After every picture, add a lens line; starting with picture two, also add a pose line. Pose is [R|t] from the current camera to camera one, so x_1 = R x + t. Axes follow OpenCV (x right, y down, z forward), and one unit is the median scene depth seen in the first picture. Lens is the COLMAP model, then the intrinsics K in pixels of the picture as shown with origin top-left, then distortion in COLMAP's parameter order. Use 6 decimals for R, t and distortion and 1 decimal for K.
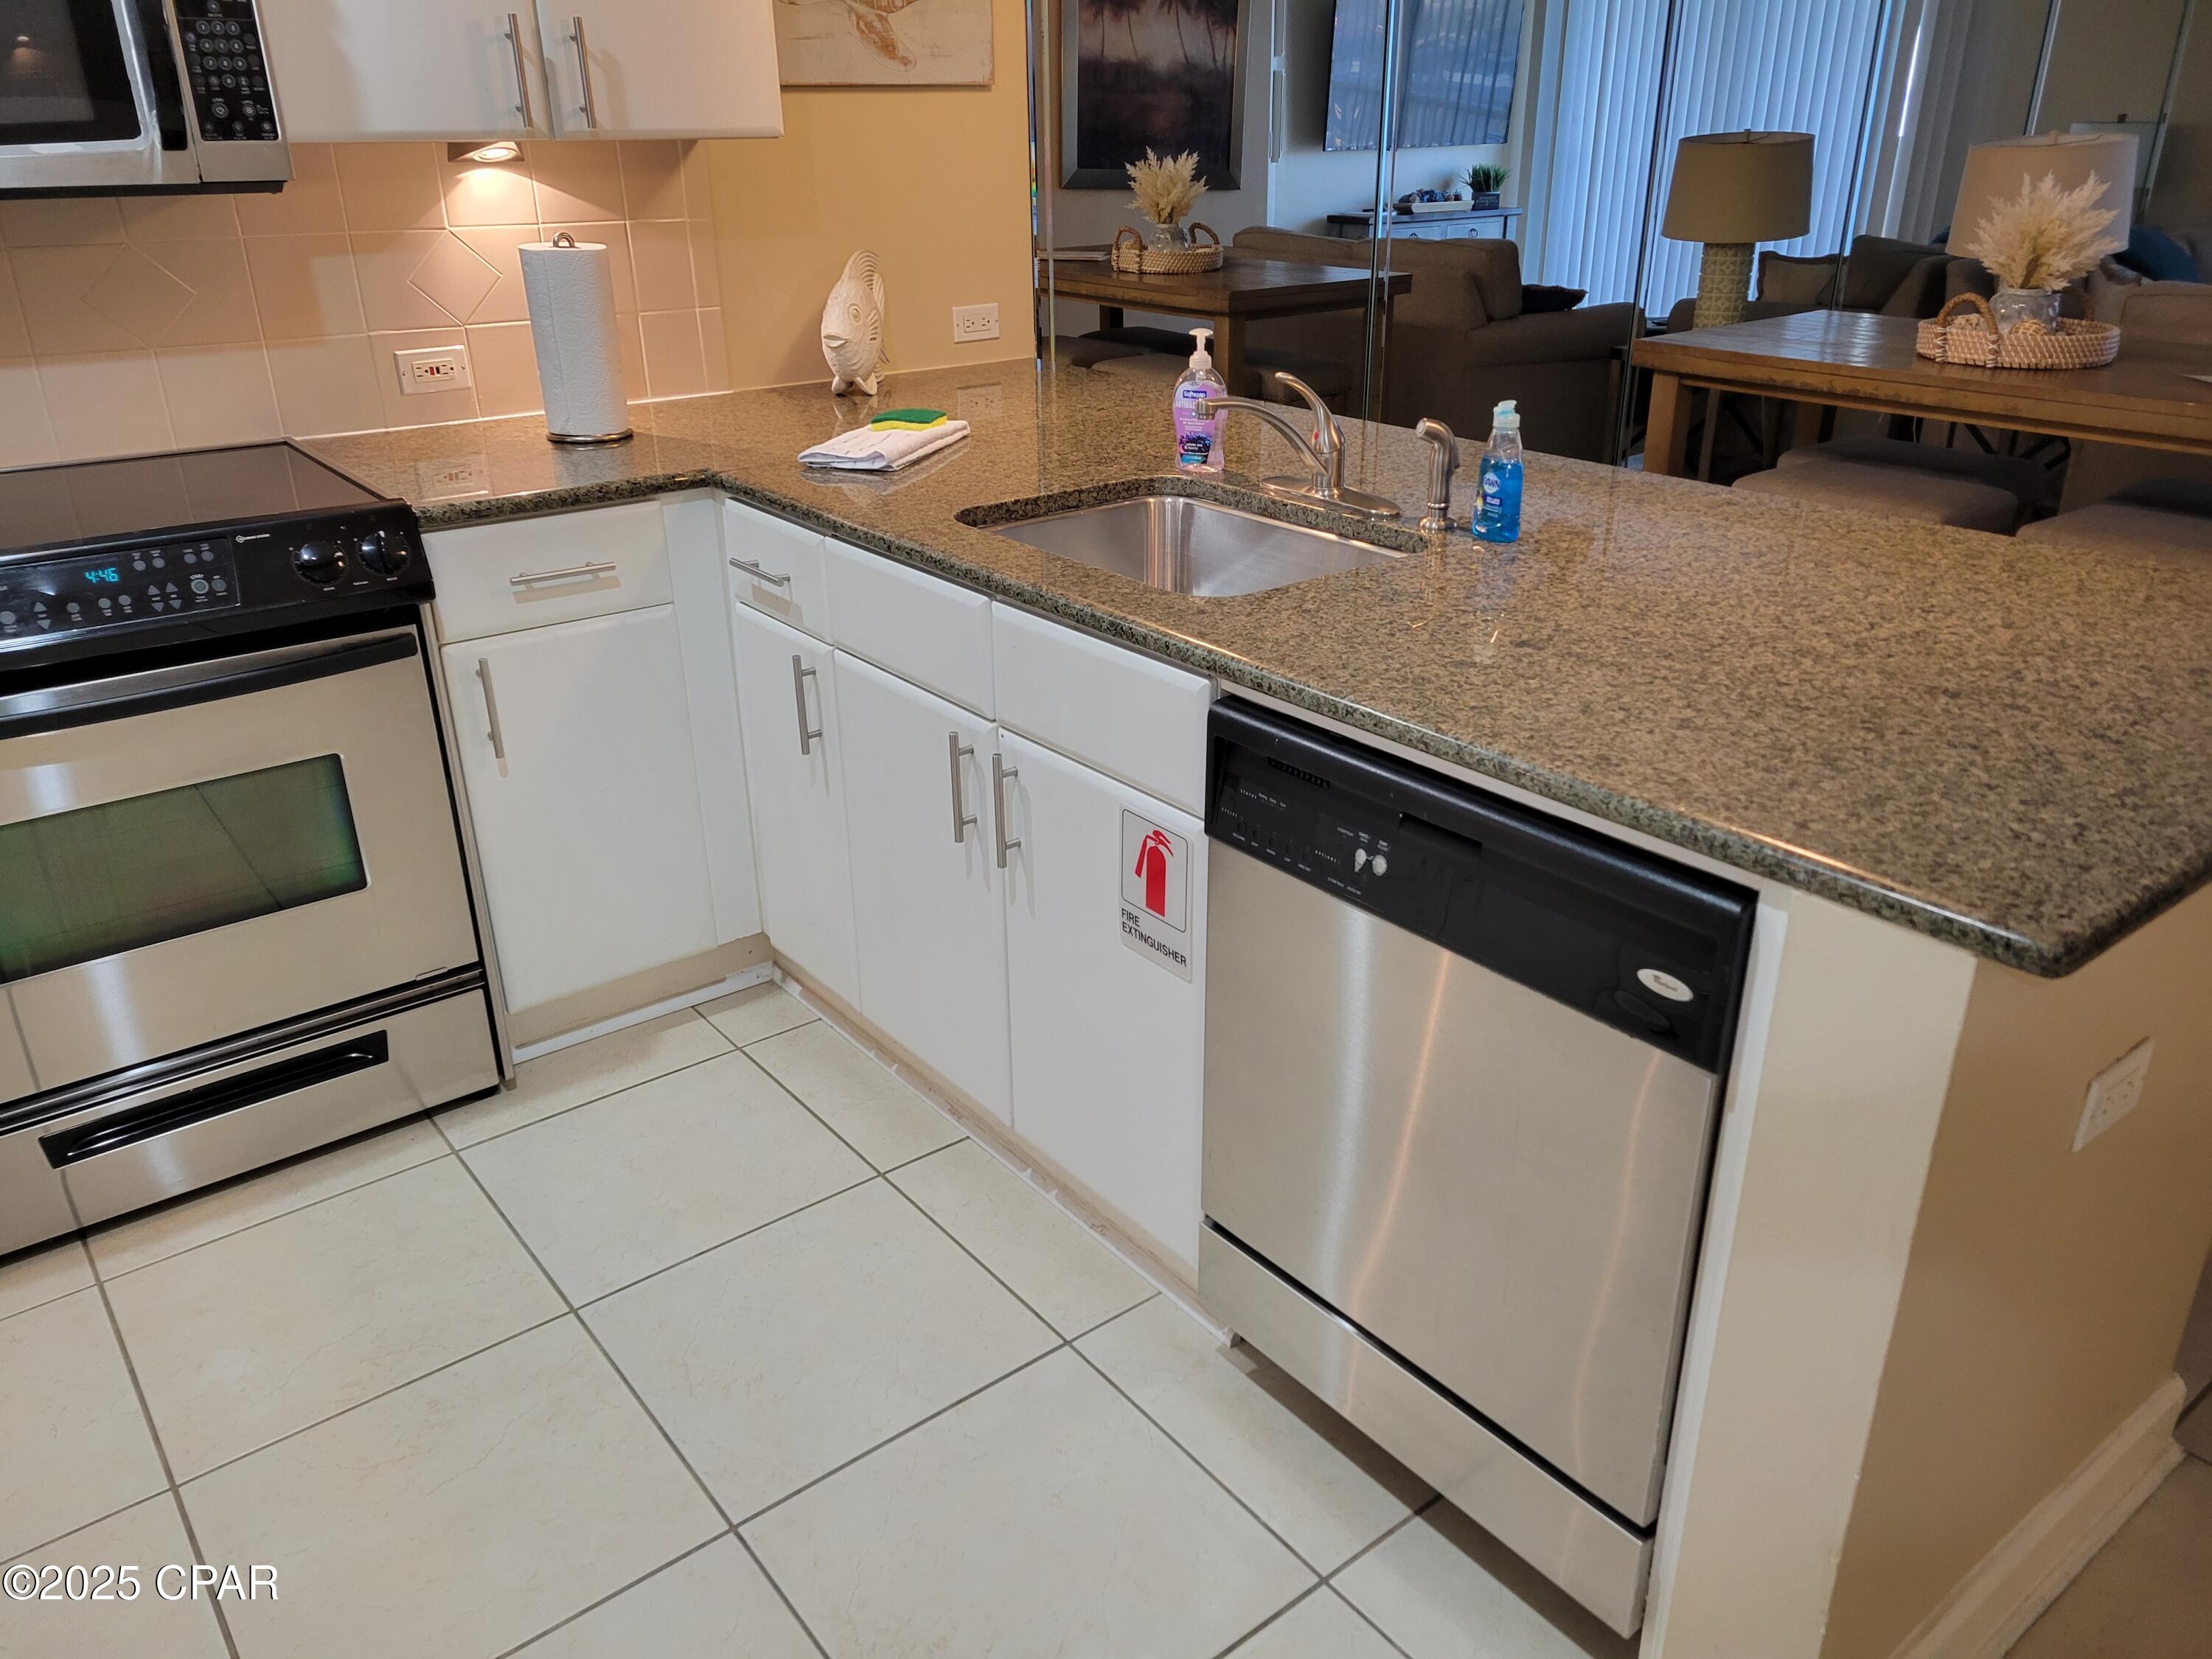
lens RADIAL K [[1645.5, 0, 1124.2], [0, 1645.5, 849.8], [0, 0, 1]] dist [0.061406, -0.047091]
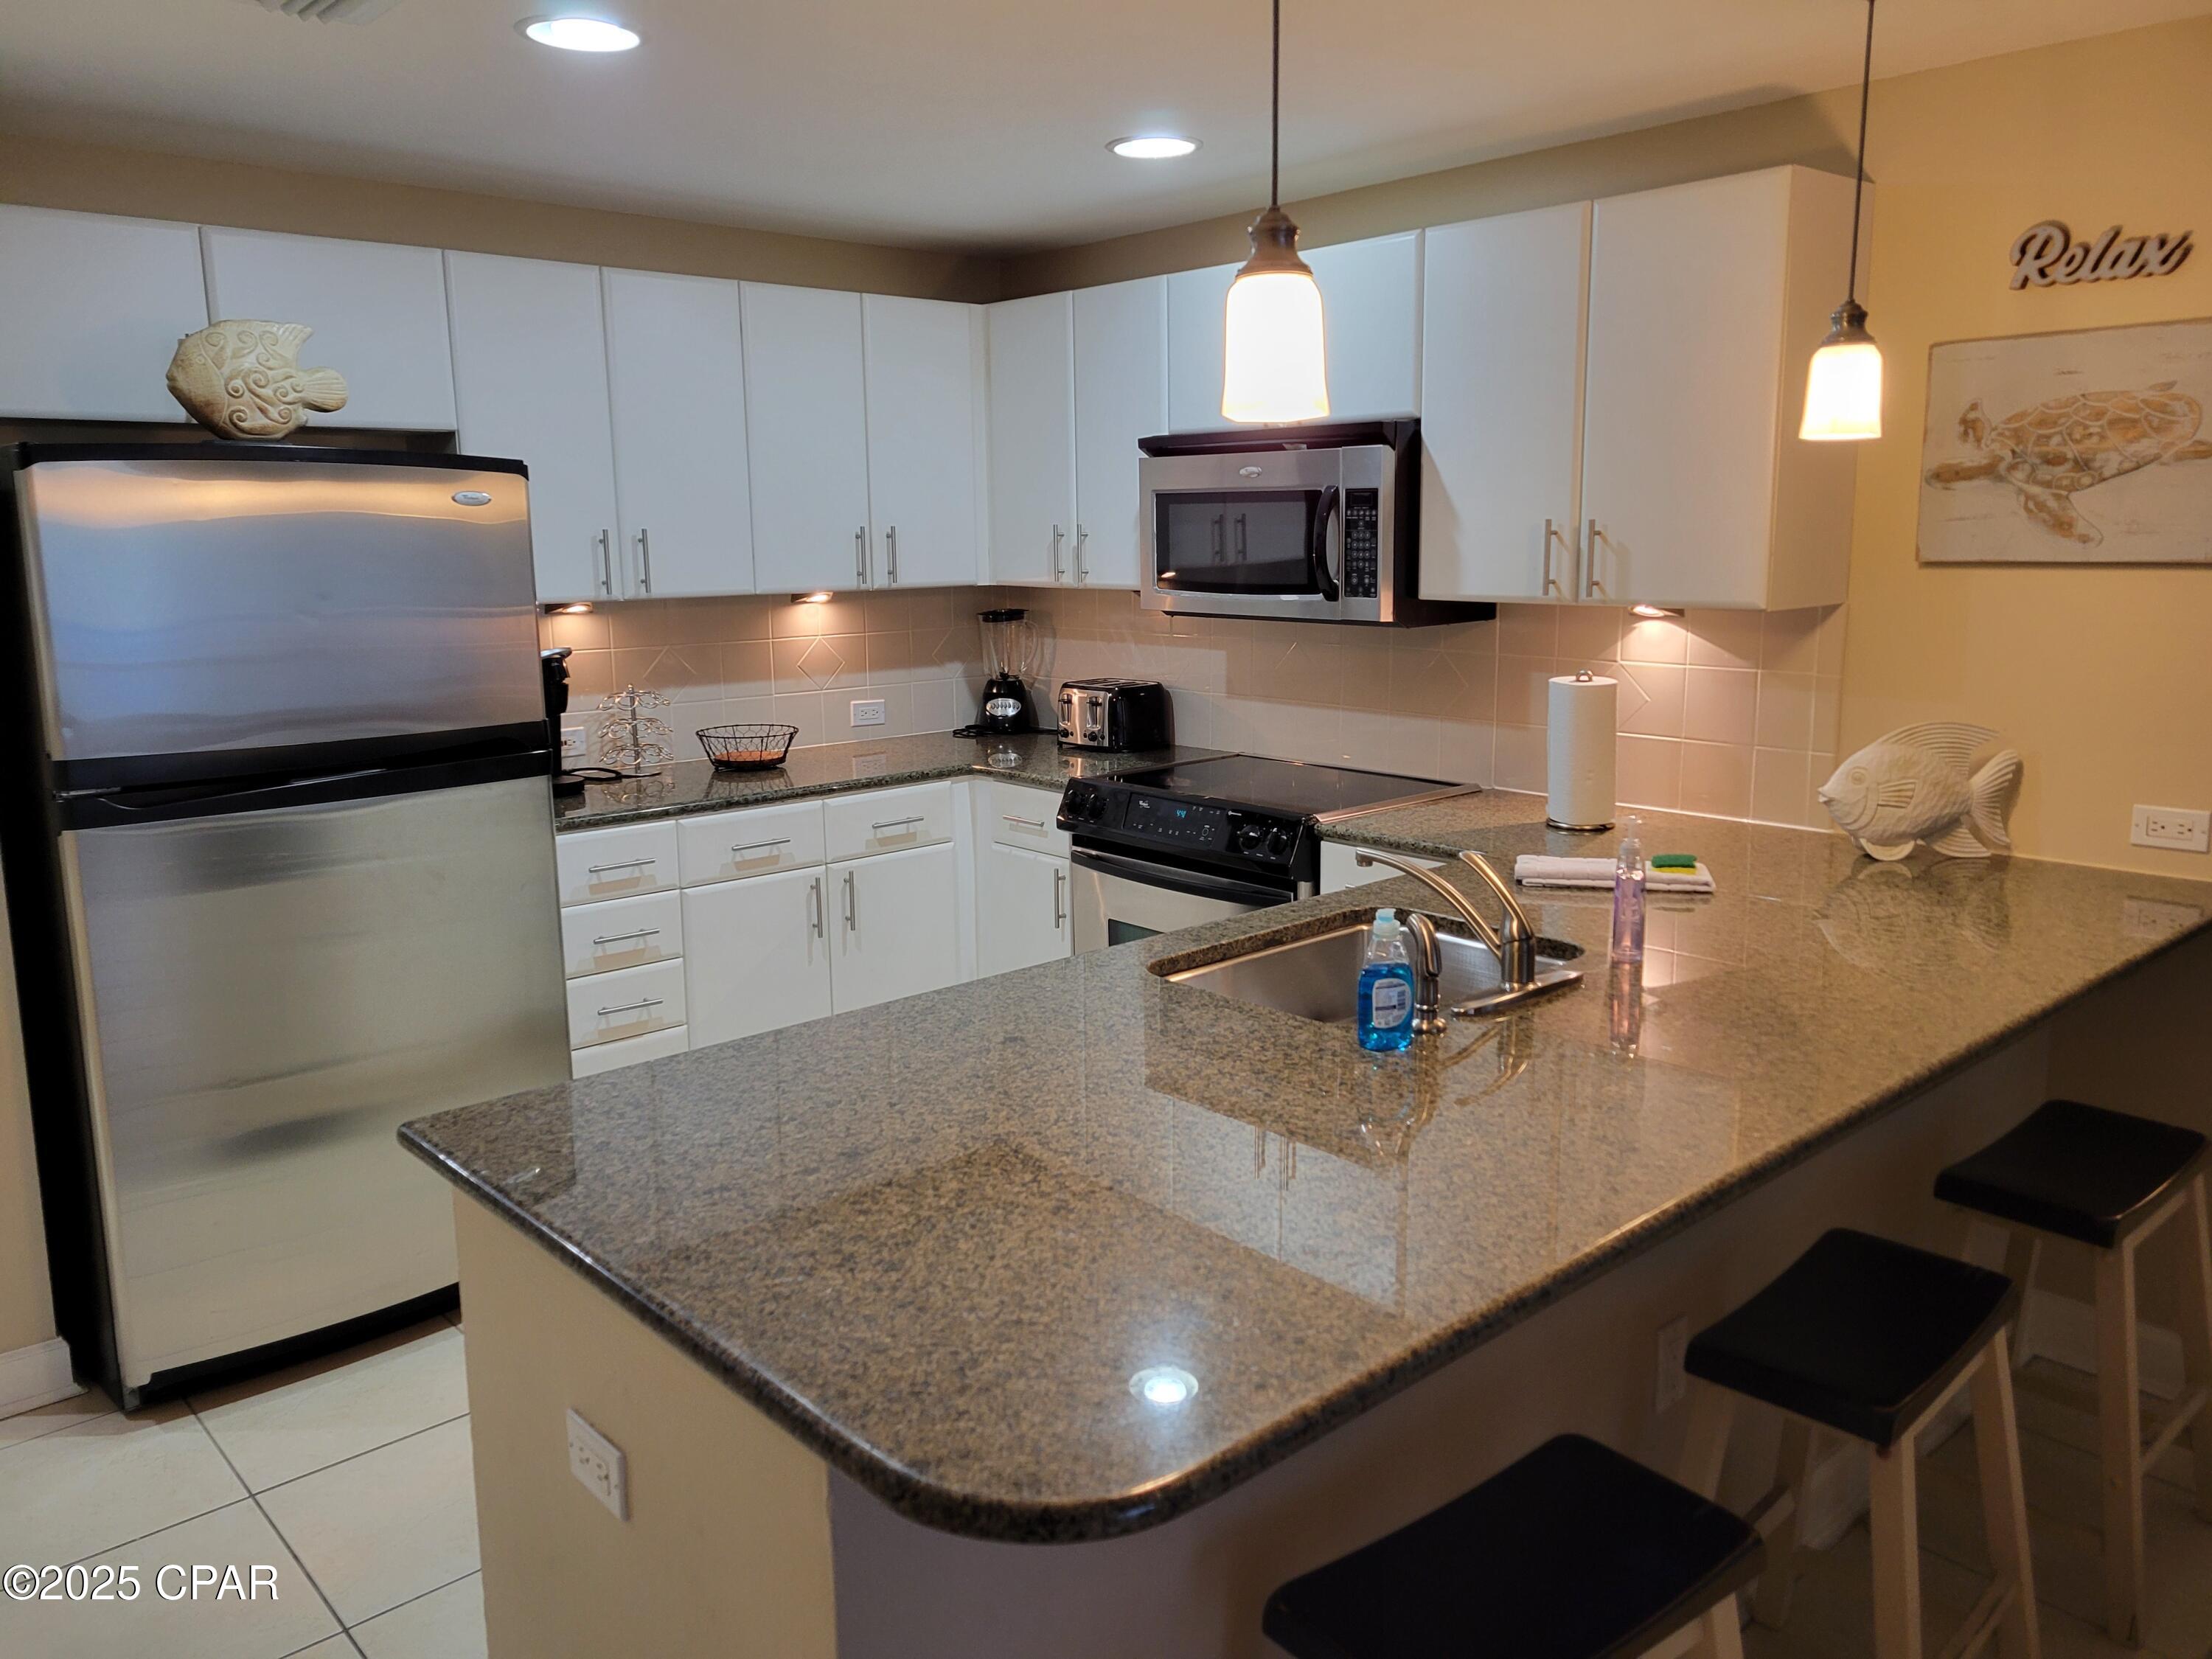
lens RADIAL K [[1645.5, 0, 1107.2], [0, 1645.5, 823.2], [0, 0, 1]] dist [0.061406, -0.047091]
pose [[0.054407, 0.187237, -0.980807, 0.863415], [-0.402210, 0.903159, 0.150103, -0.294058], [0.913929, 0.386324, 0.124447, 0.528725]]
